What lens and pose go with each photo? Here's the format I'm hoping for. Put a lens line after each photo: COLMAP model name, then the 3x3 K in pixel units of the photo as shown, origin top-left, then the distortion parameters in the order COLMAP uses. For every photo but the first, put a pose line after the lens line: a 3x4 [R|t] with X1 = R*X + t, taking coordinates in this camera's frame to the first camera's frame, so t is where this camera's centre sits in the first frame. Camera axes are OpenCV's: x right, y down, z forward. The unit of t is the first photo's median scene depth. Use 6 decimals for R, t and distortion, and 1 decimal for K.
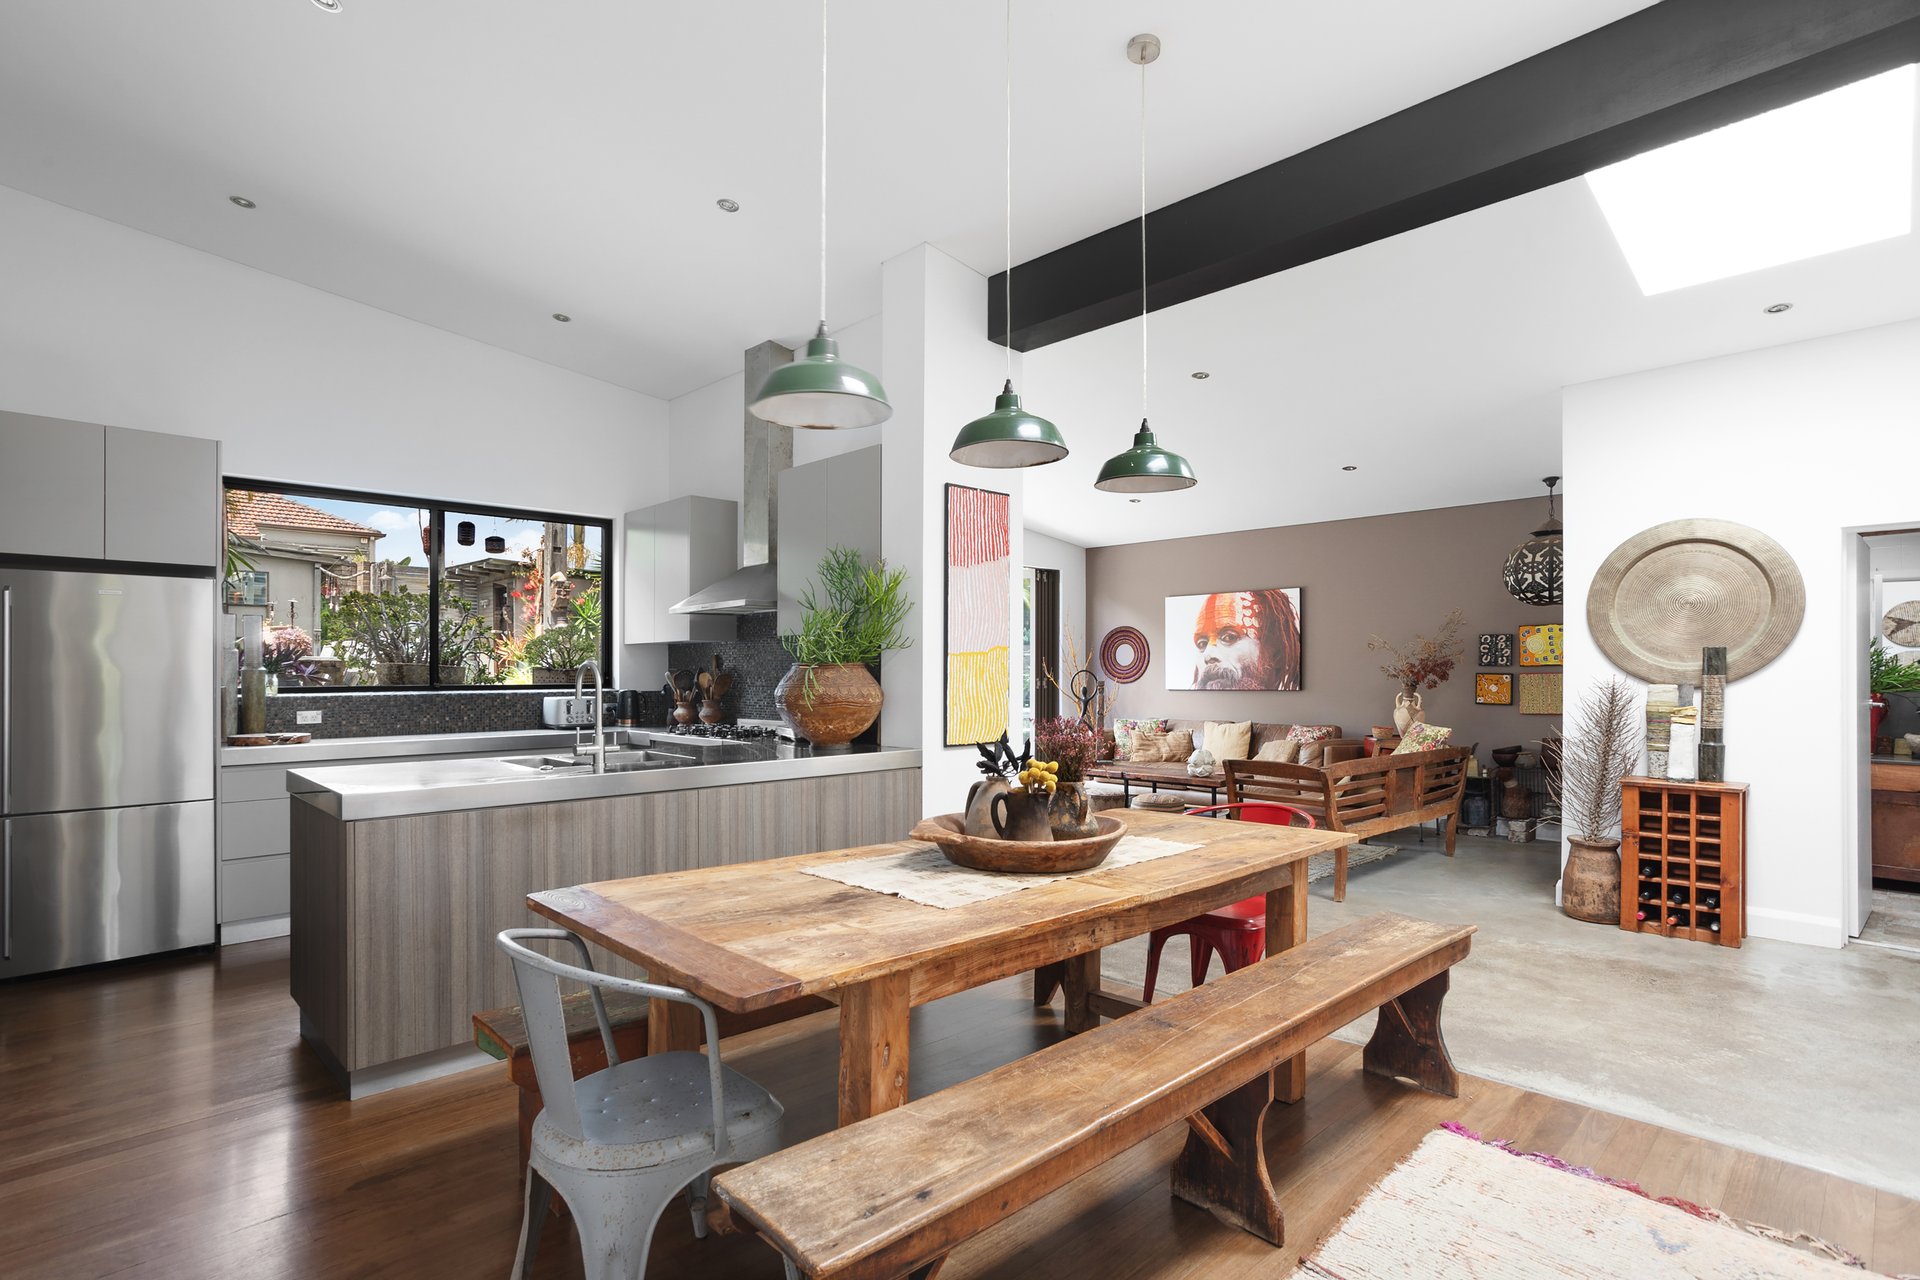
lens RADIAL K [[940.8, 0, 927.2], [0, 940.8, 660.1], [0, 0, 1]] dist [0.000318, 0.000467]
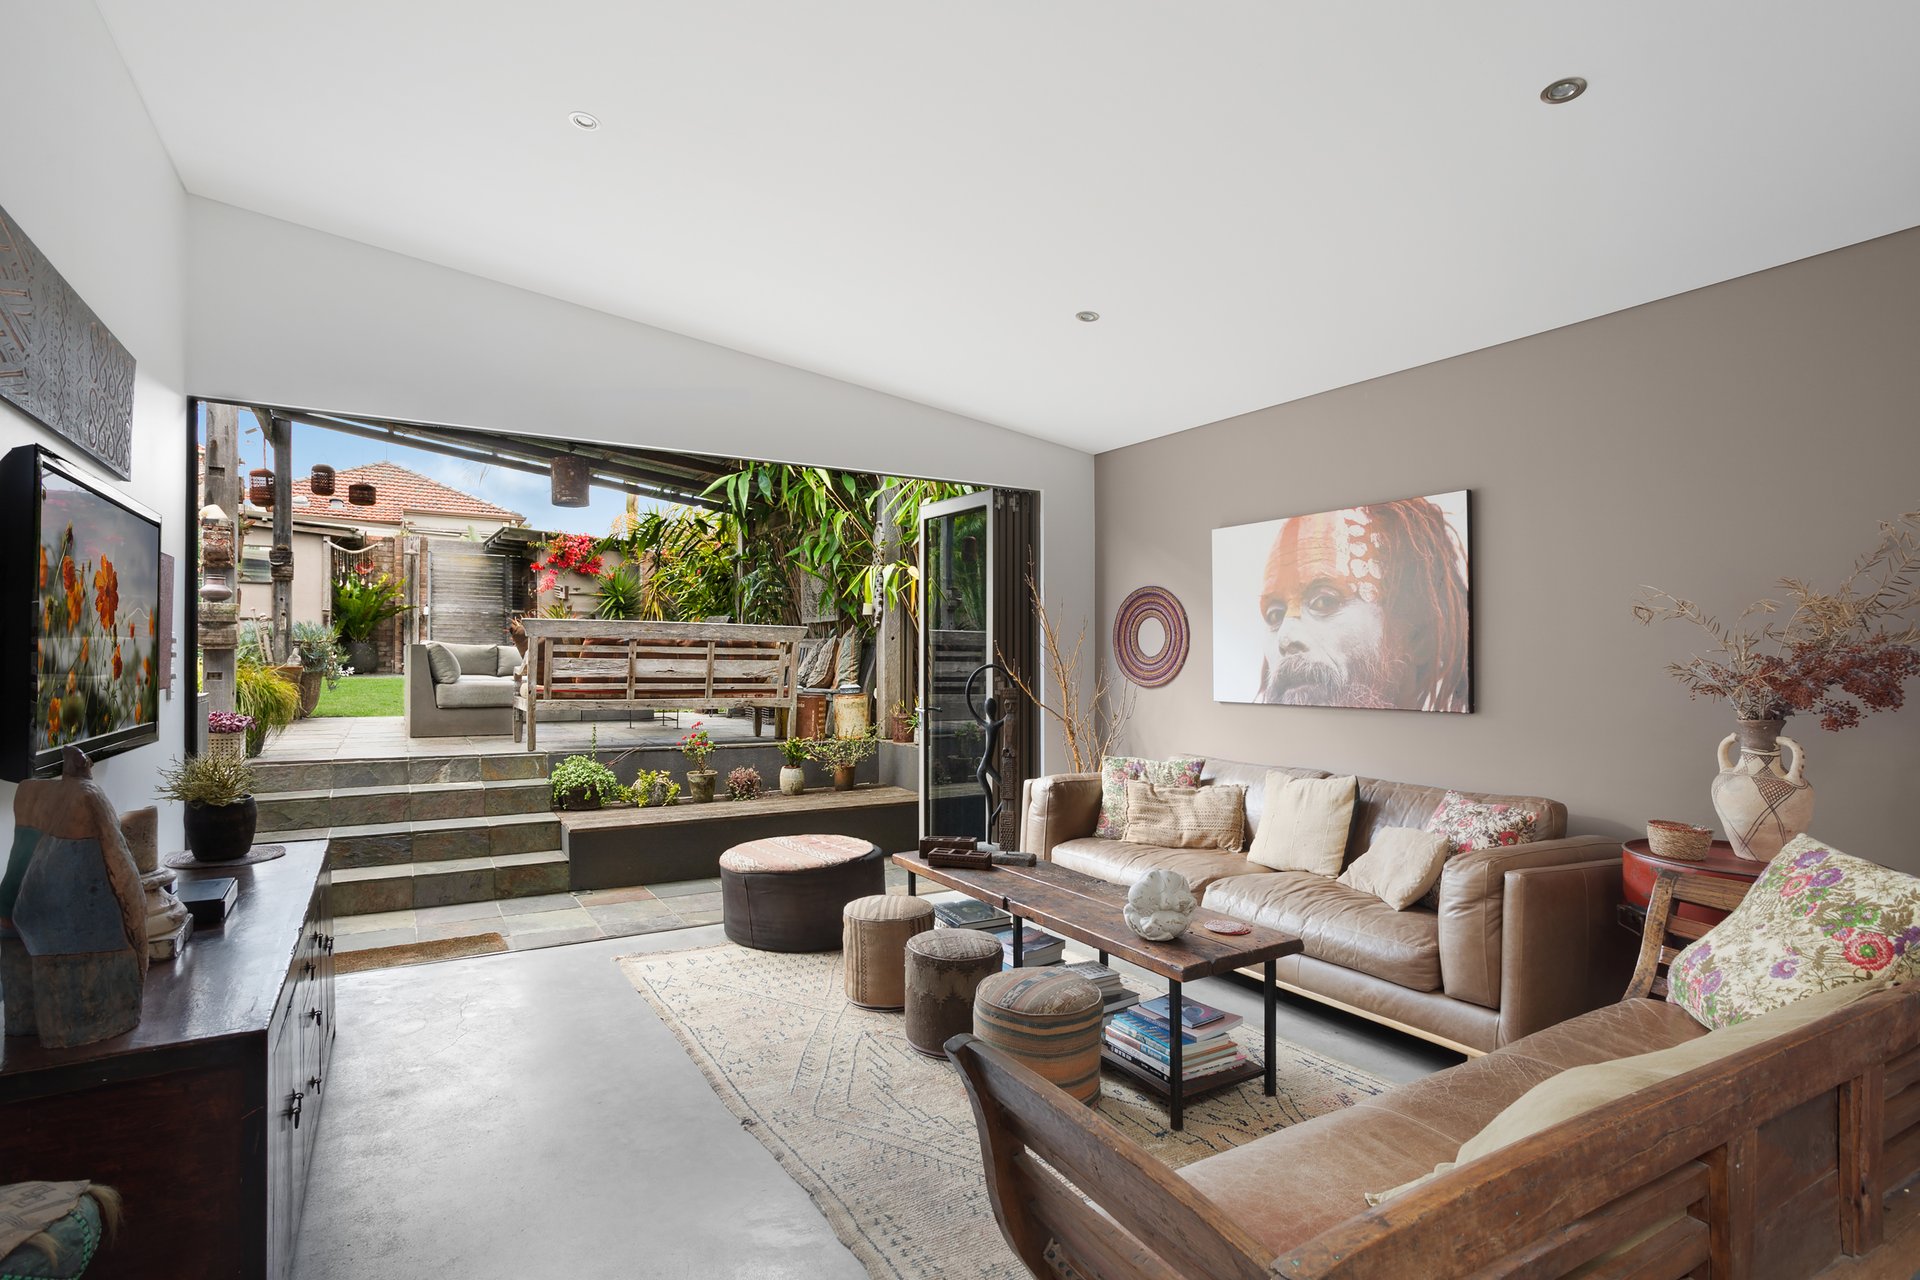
lens RADIAL K [[932.2, 0, 960.0], [0, 932.2, 640.0], [0, 0, 1]] dist [-0.000134, 0.000465]
pose [[0.982478, 0.001958, -0.186369, 0.300986], [-0.003562, 0.999959, -0.008273, 0.001511], [0.186345, 0.008792, 0.982445, 0.642731]]
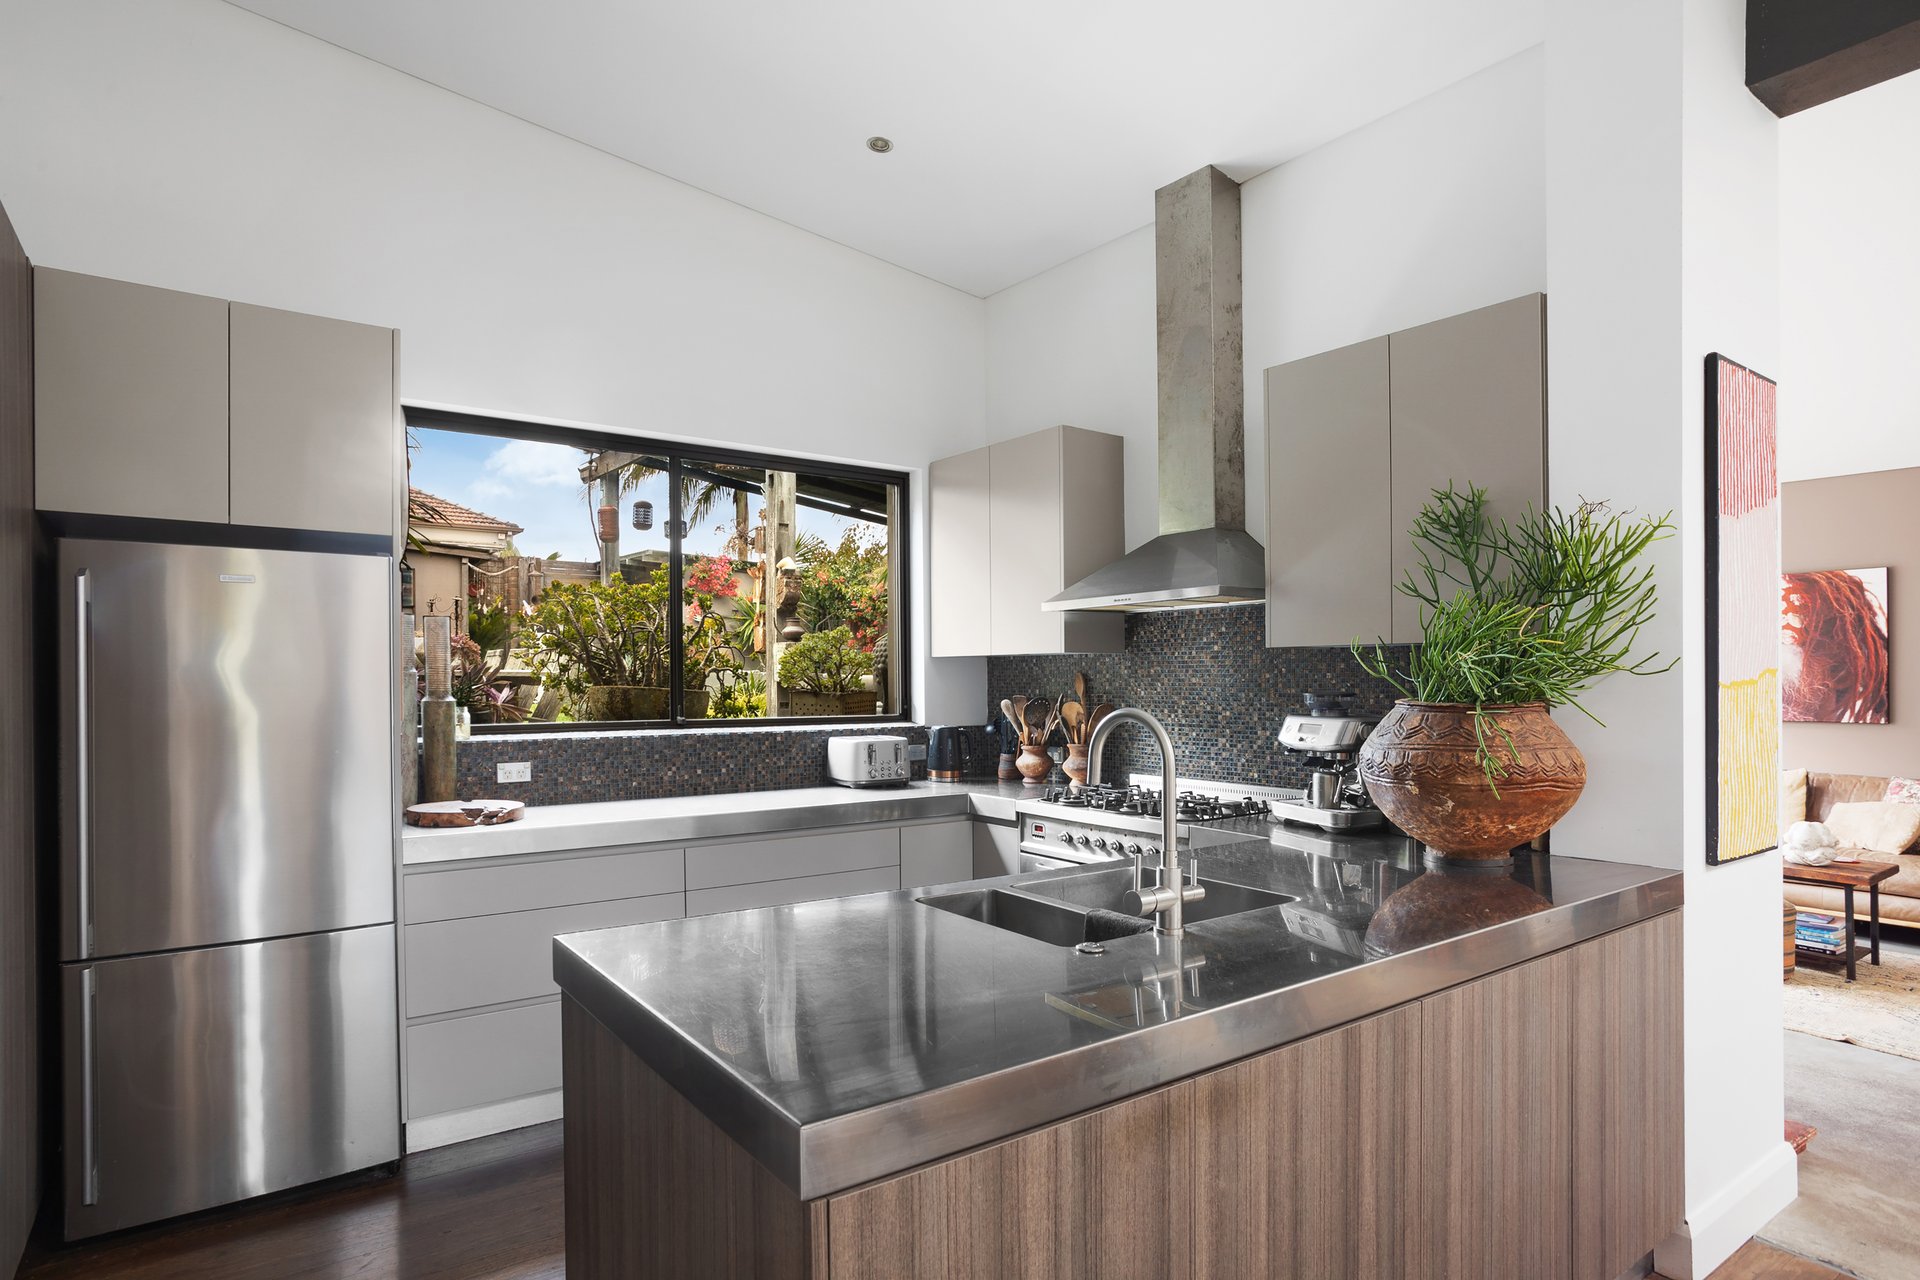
lens RADIAL K [[1043.5, 0, 950.3], [0, 1043.5, 668.7], [0, 0, 1]] dist [-0.059536, 0.036928]
pose [[0.992613, 0.000768, -0.121323, -0.218484], [-0.000296, 0.999992, 0.003914, -0.011212], [0.121325, -0.003850, 0.992605, 0.264427]]
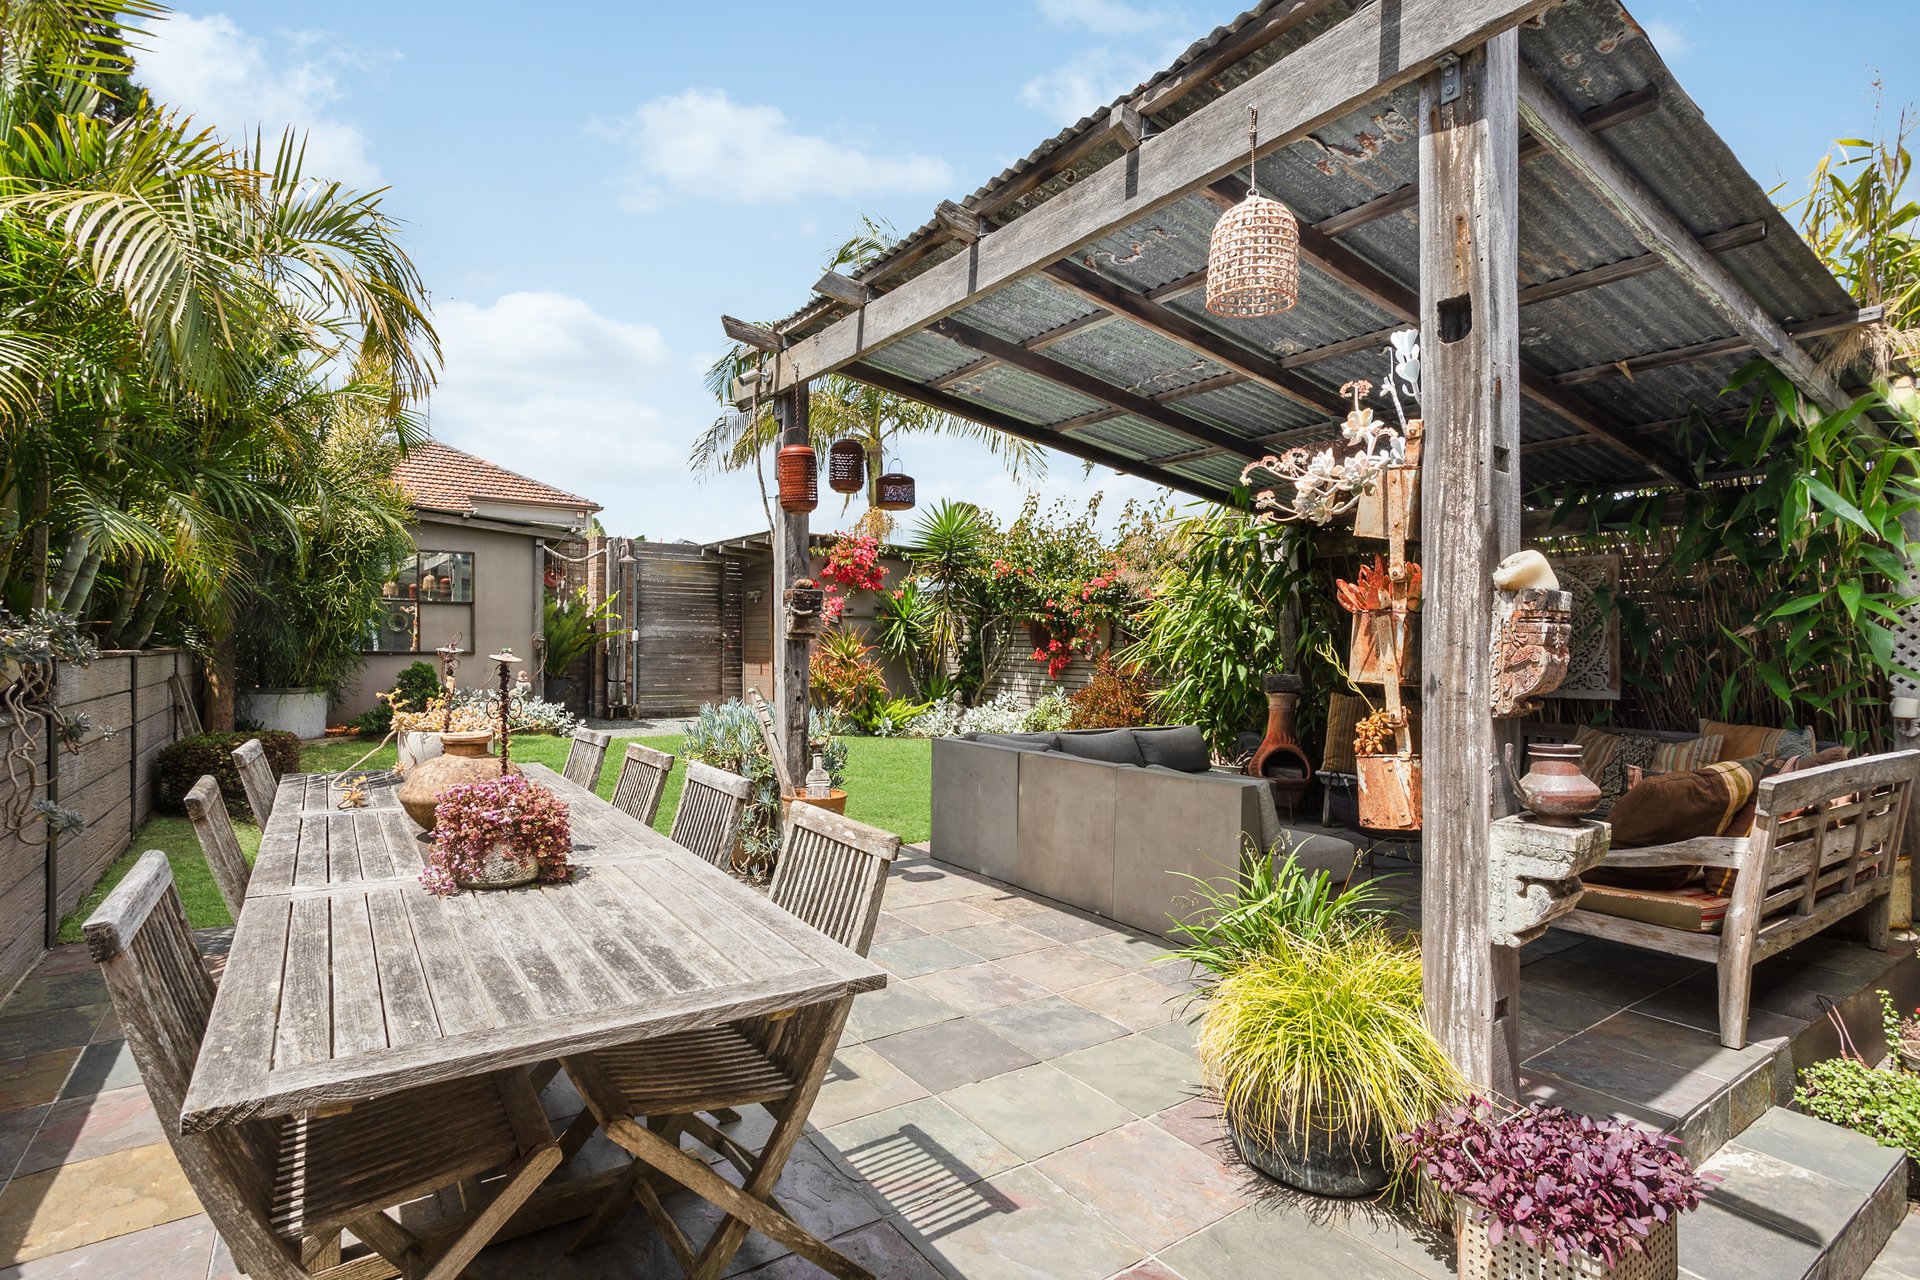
lens RADIAL K [[961.0, 0, 960.0], [0, 961.0, 640.0], [0, 0, 1]] dist [-0.000818, 0.000083]
pose [[0.988923, 0.009039, -0.148154, -0.694067], [-0.008985, 0.999959, 0.001034, -0.098291], [0.148158, 0.000308, 0.988964, 1.020886]]
